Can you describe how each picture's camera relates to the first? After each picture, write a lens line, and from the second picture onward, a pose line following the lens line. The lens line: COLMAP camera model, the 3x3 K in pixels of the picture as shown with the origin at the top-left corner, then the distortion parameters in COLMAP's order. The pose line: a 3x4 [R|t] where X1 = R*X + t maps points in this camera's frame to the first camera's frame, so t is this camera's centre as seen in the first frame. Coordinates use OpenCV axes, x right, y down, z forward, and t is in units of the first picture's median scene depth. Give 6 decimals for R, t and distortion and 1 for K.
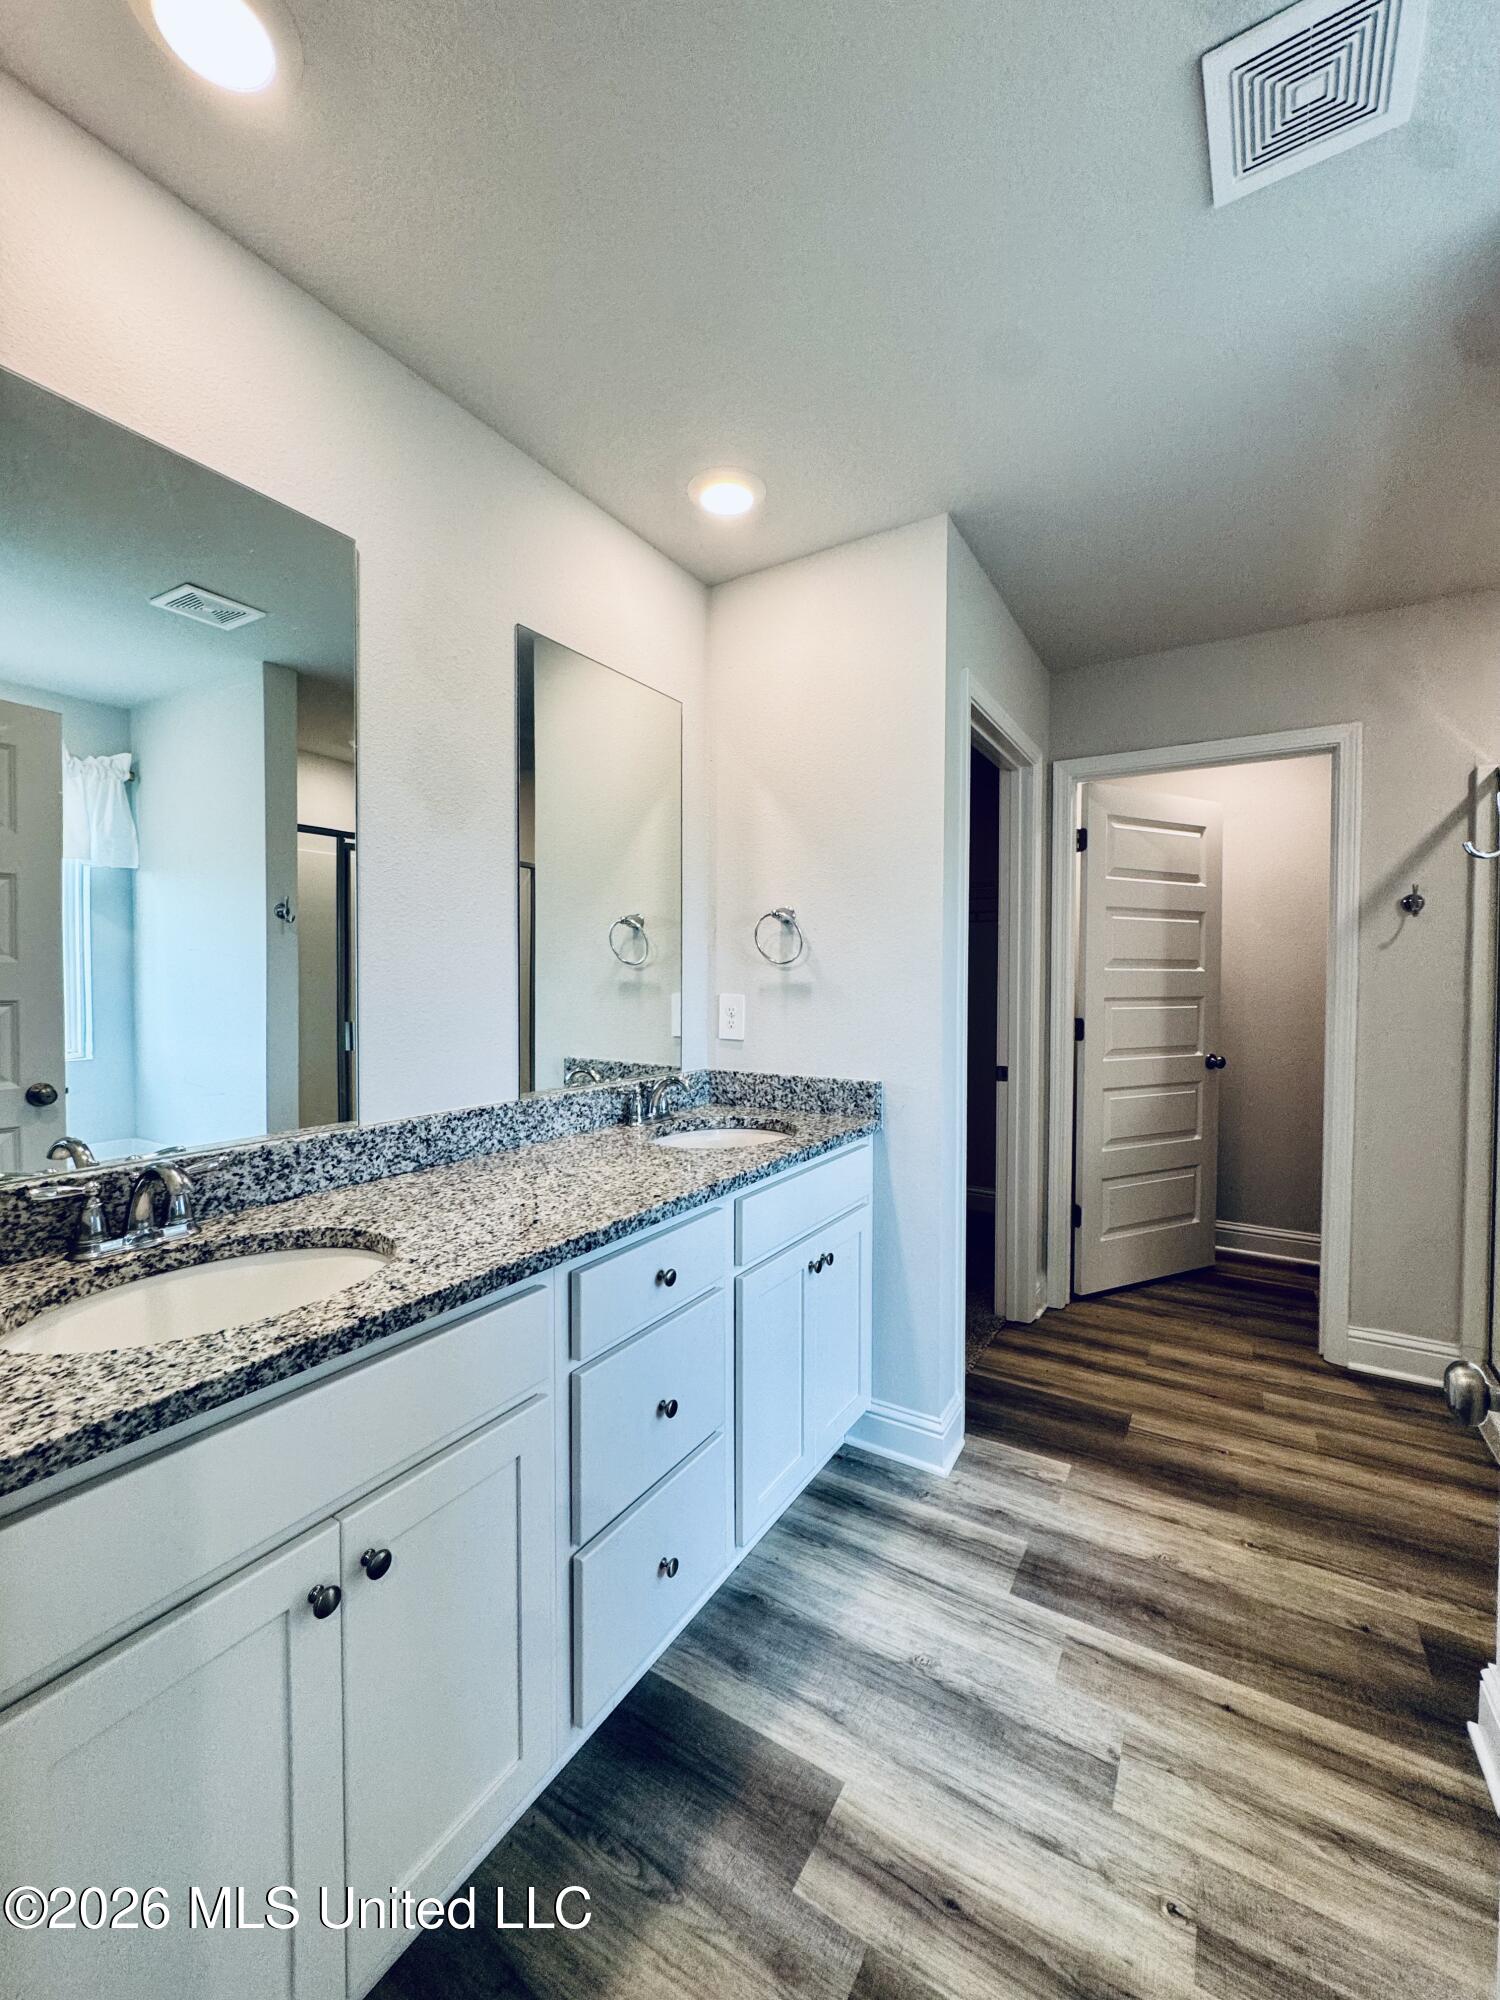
lens RADIAL K [[799.4, 0, 750.0], [0, 799.4, 1000.0], [0, 0, 1]] dist [-0.001293, -0.000058]
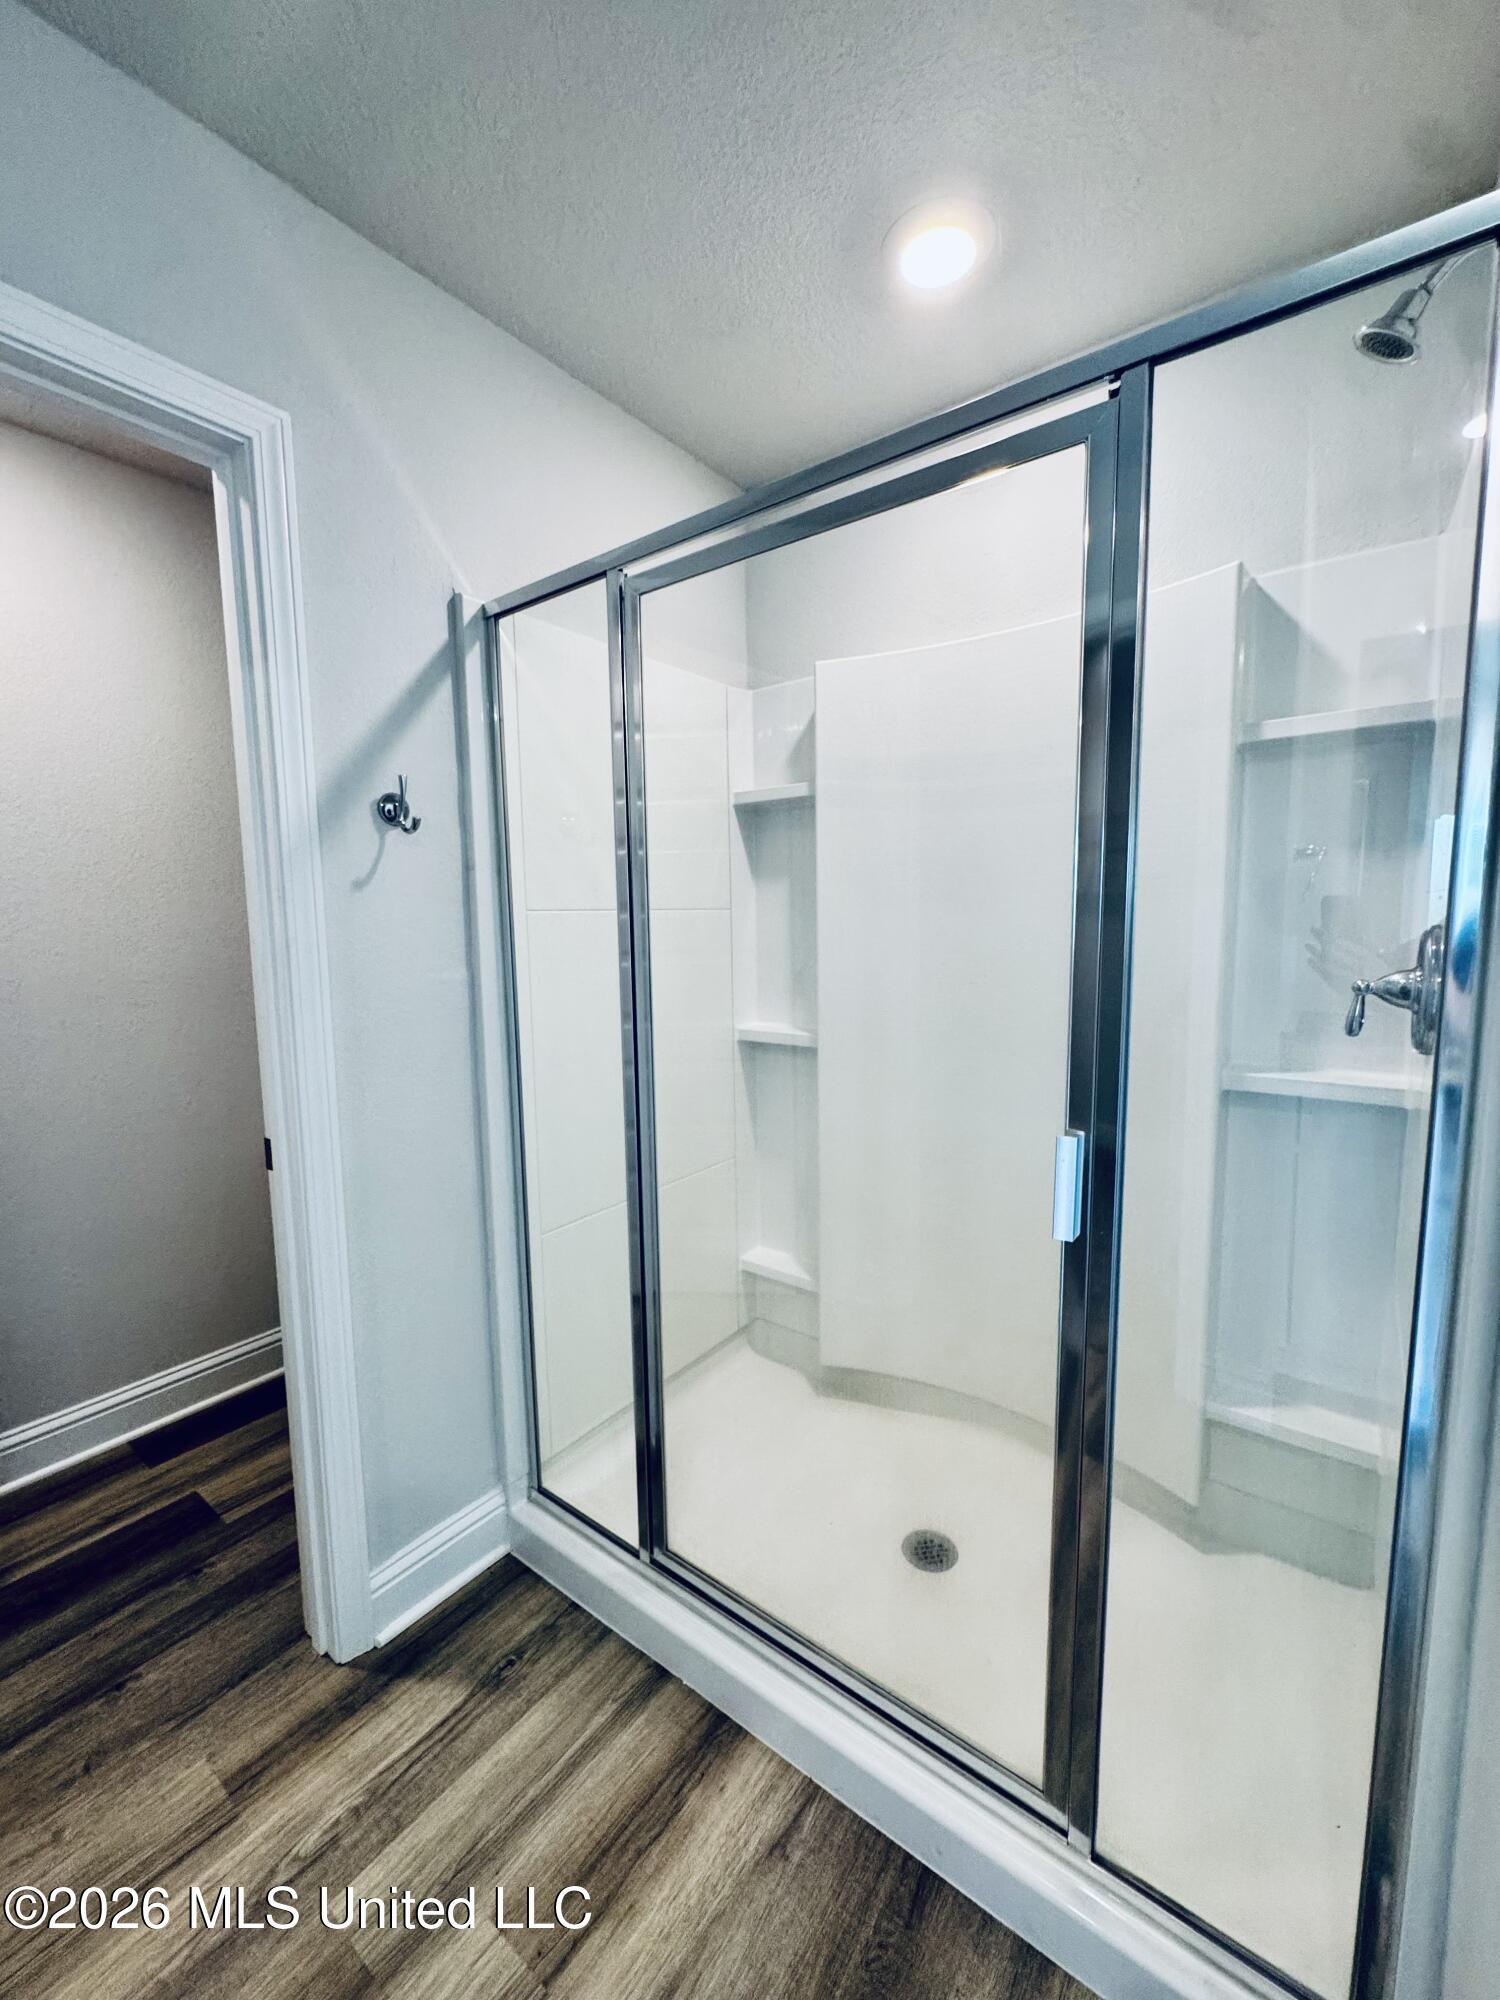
lens RADIAL K [[802.4, 0, 750.0], [0, 802.4, 1000.0], [0, 0, 1]] dist [-0.002212, 0.000105]
pose [[0.097490, -0.107865, 0.989374, 0.283068], [0.039437, 0.993747, 0.104456, -0.036868], [-0.994455, 0.028835, 0.101134, 0.705589]]
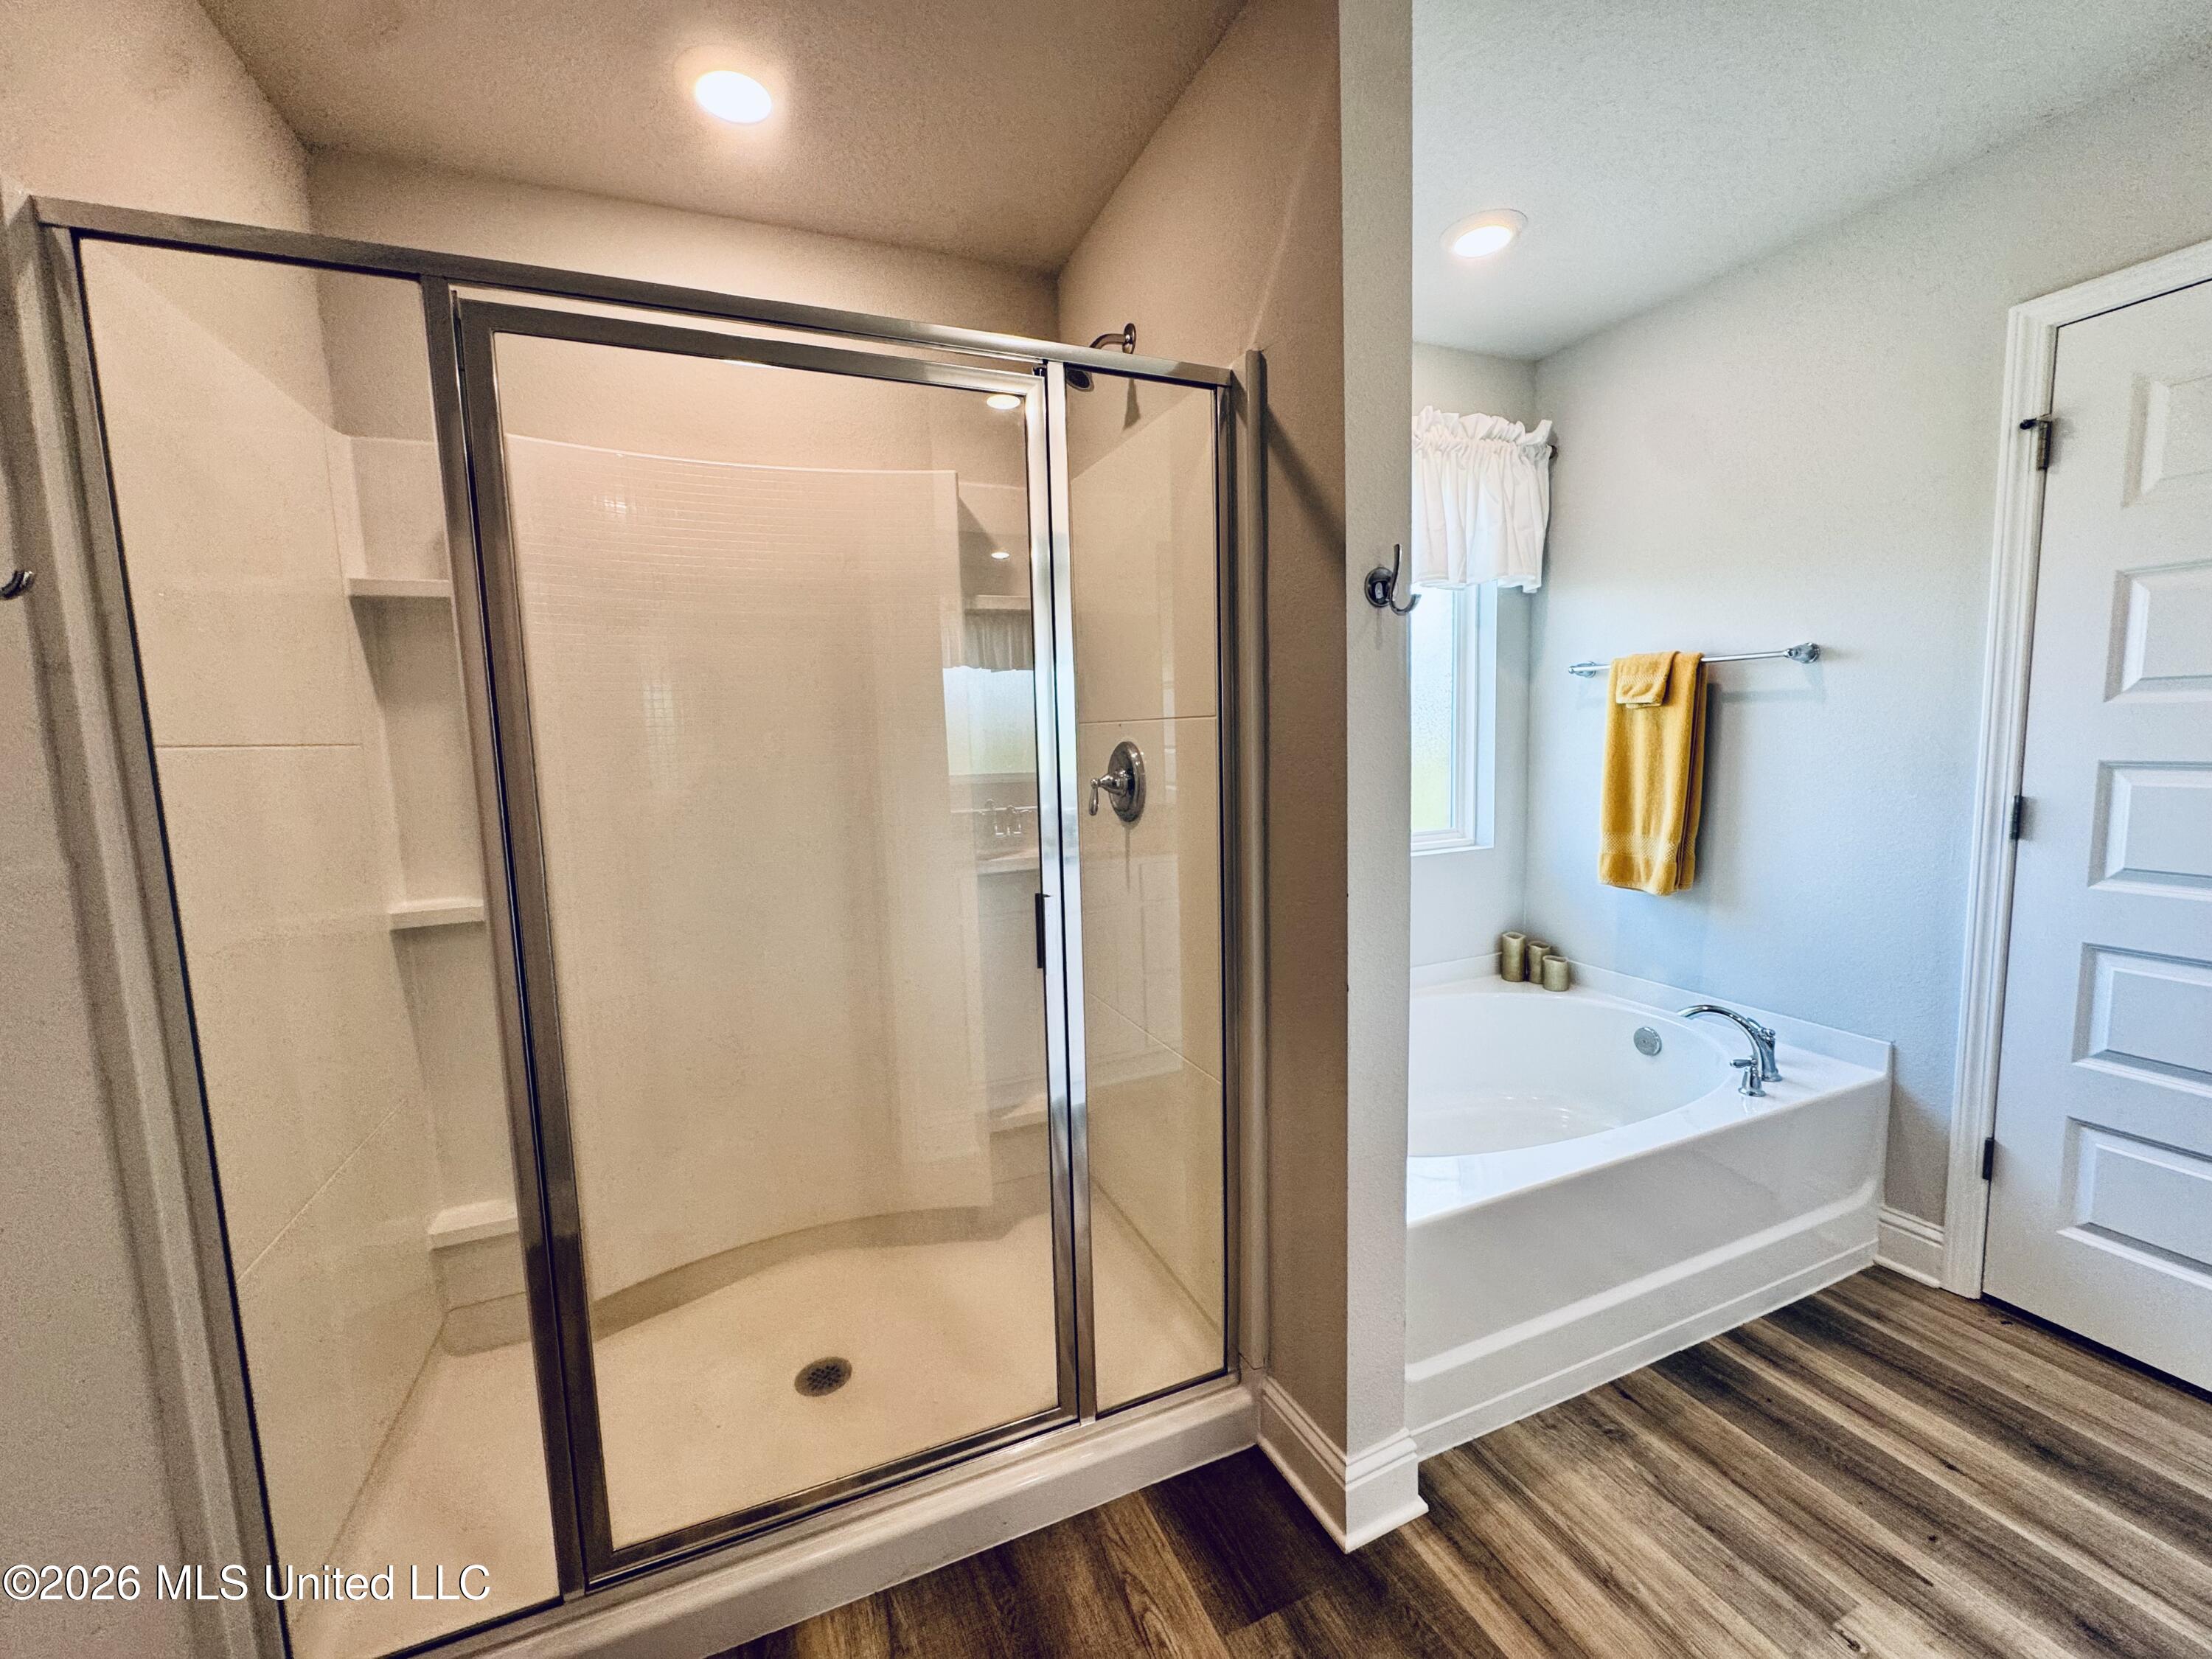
lens RADIAL K [[884.5, 0, 1106.0], [0, 884.5, 829.5], [0, 0, 1]] dist [-0.000327, 0.000013]
pose [[-0.810443, -0.044507, 0.584124, 0.305445], [0.042031, 0.990122, 0.133757, -0.047645], [-0.584307, 0.132954, -0.800567, 1.035543]]
